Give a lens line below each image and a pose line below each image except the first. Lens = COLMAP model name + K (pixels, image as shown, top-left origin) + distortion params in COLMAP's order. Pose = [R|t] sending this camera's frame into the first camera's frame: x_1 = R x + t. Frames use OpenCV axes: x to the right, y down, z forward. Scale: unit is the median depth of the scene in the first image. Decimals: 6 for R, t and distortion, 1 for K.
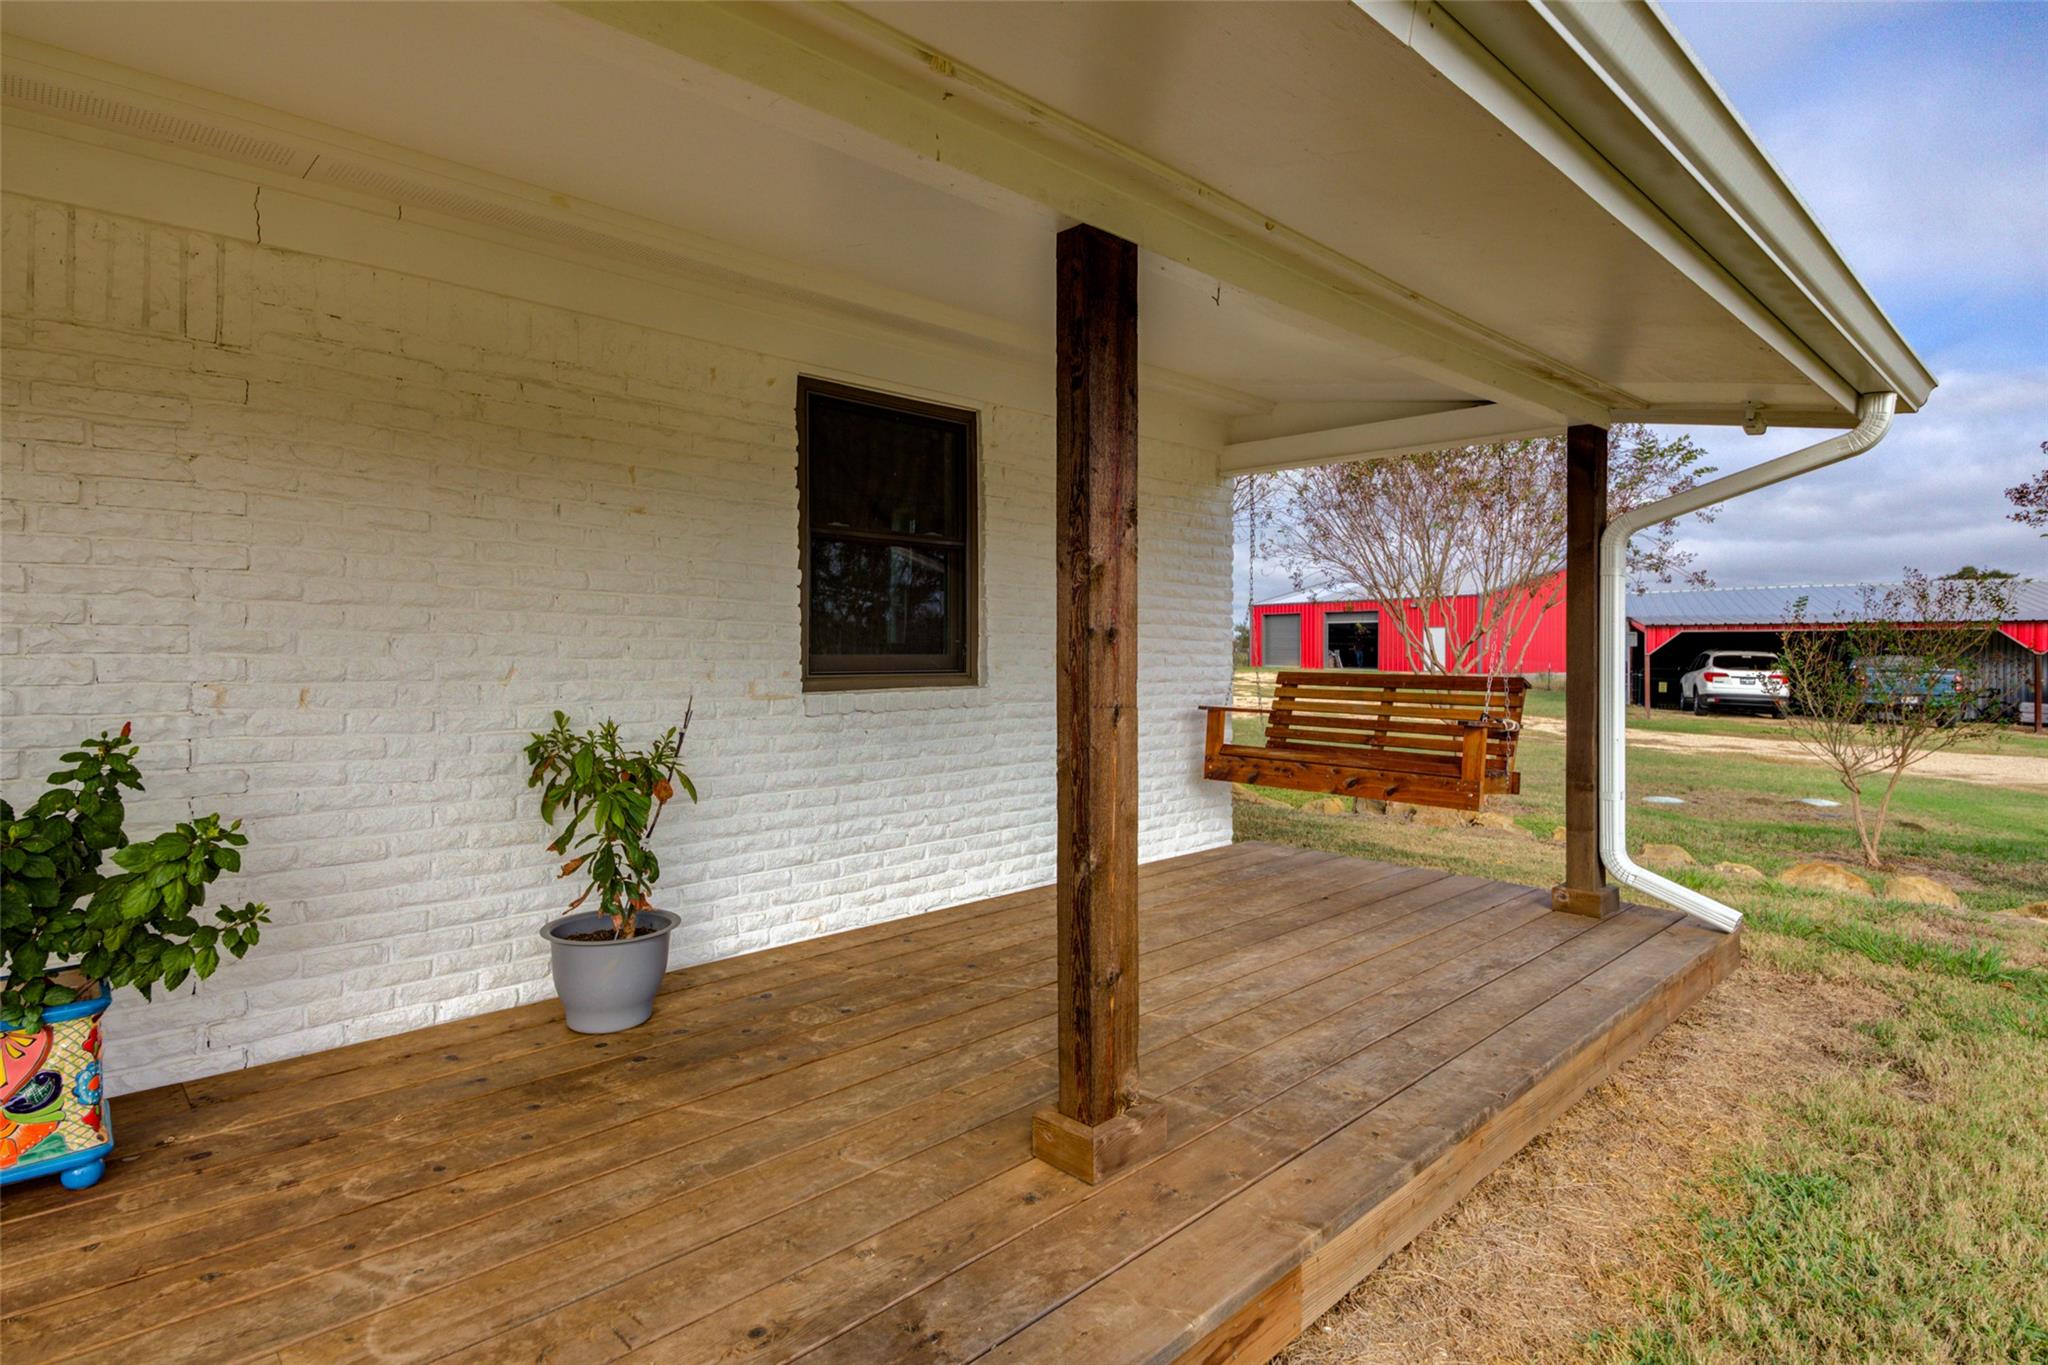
lens RADIAL K [[1049.6, 0, 1036.0], [0, 1049.6, 651.3], [0, 0, 1]] dist [0.005199, -0.010103]
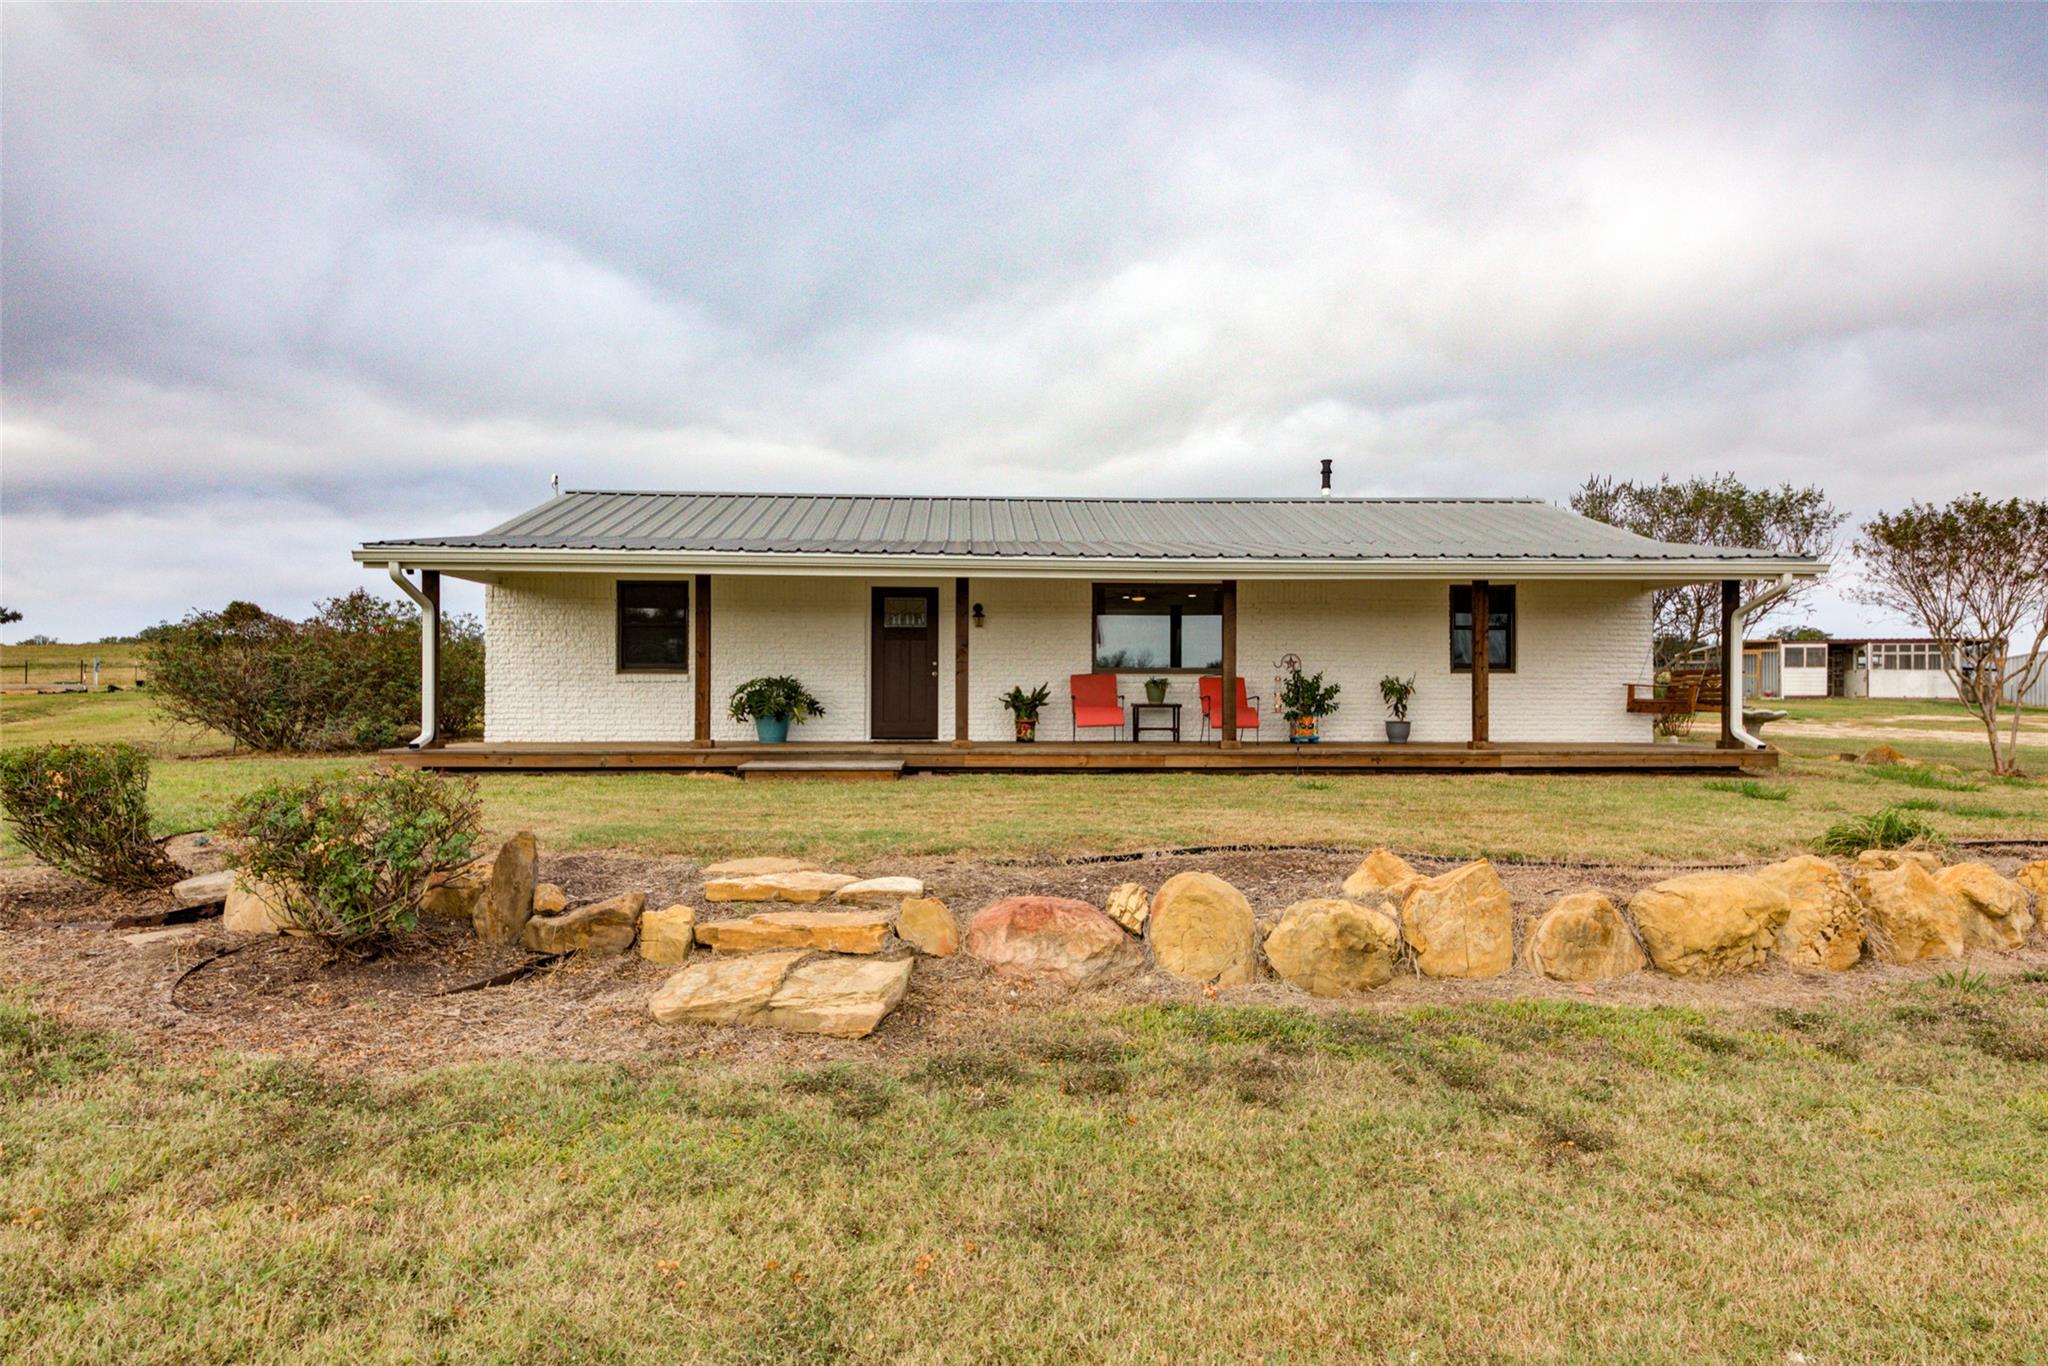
lens RADIAL K [[1236.7, 0, 1024.0], [0, 1236.7, 683.0], [0, 0, 1]] dist [0.054629, 0.000472]
pose [[0.748248, -0.007422, -0.663378, 2.305621], [-0.005396, 0.999836, -0.017274, 0.233875], [0.663397, 0.016505, 0.748085, -4.832289]]
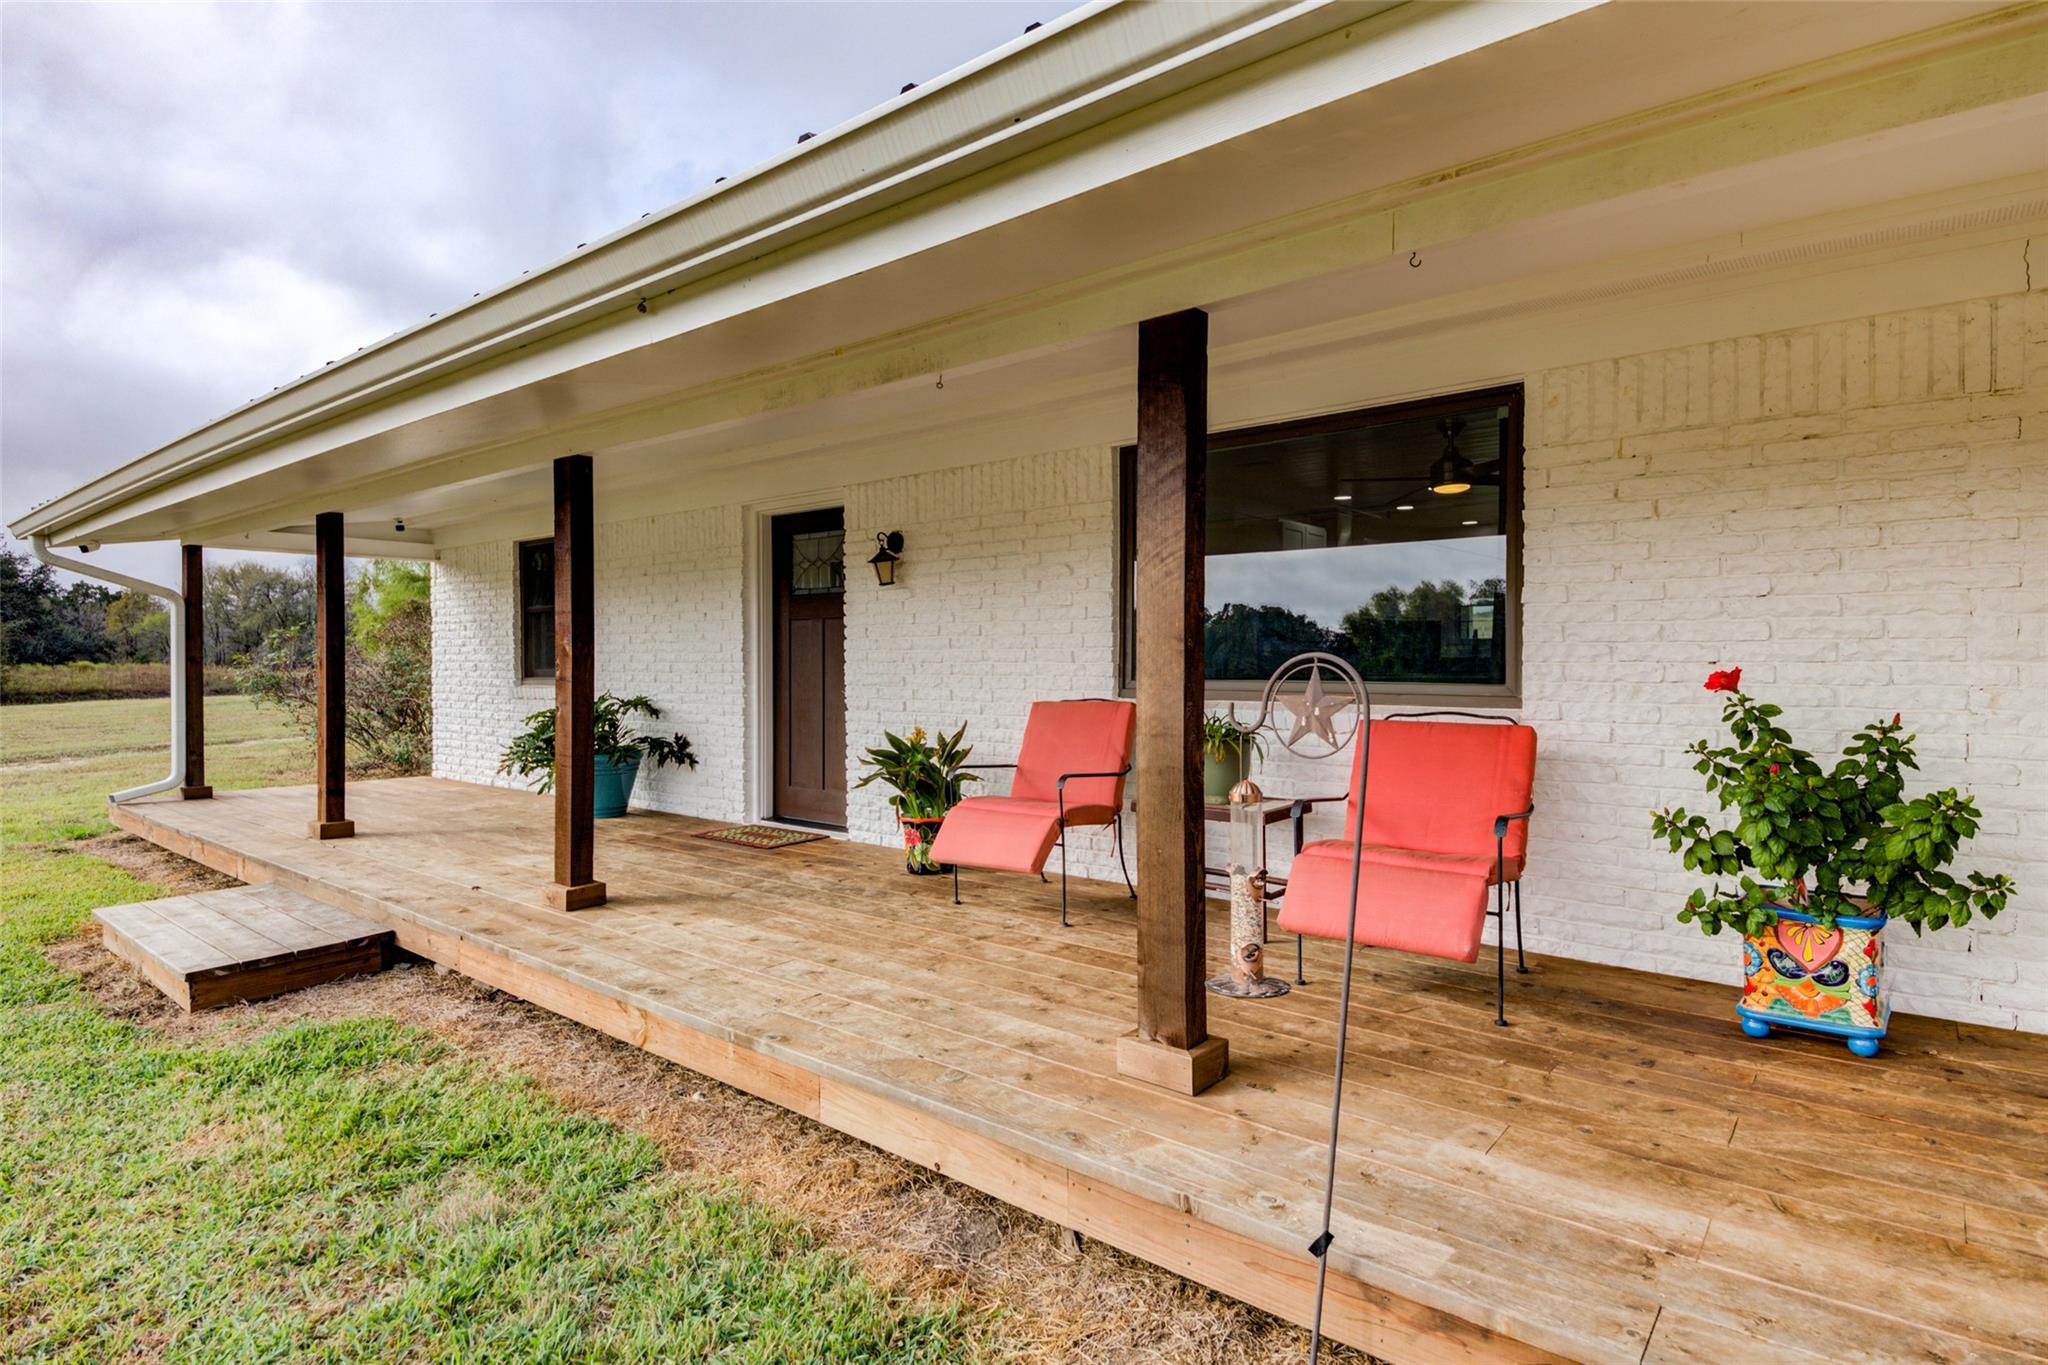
lens RADIAL K [[1049.6, 0, 1036.0], [0, 1049.6, 651.3], [0, 0, 1]] dist [0.005199, -0.010103]
pose [[0.095354, -0.008989, -0.995403, 0.281050], [-0.002841, 0.999953, -0.009302, 0.004921], [0.995439, 0.003715, 0.095324, -0.163414]]
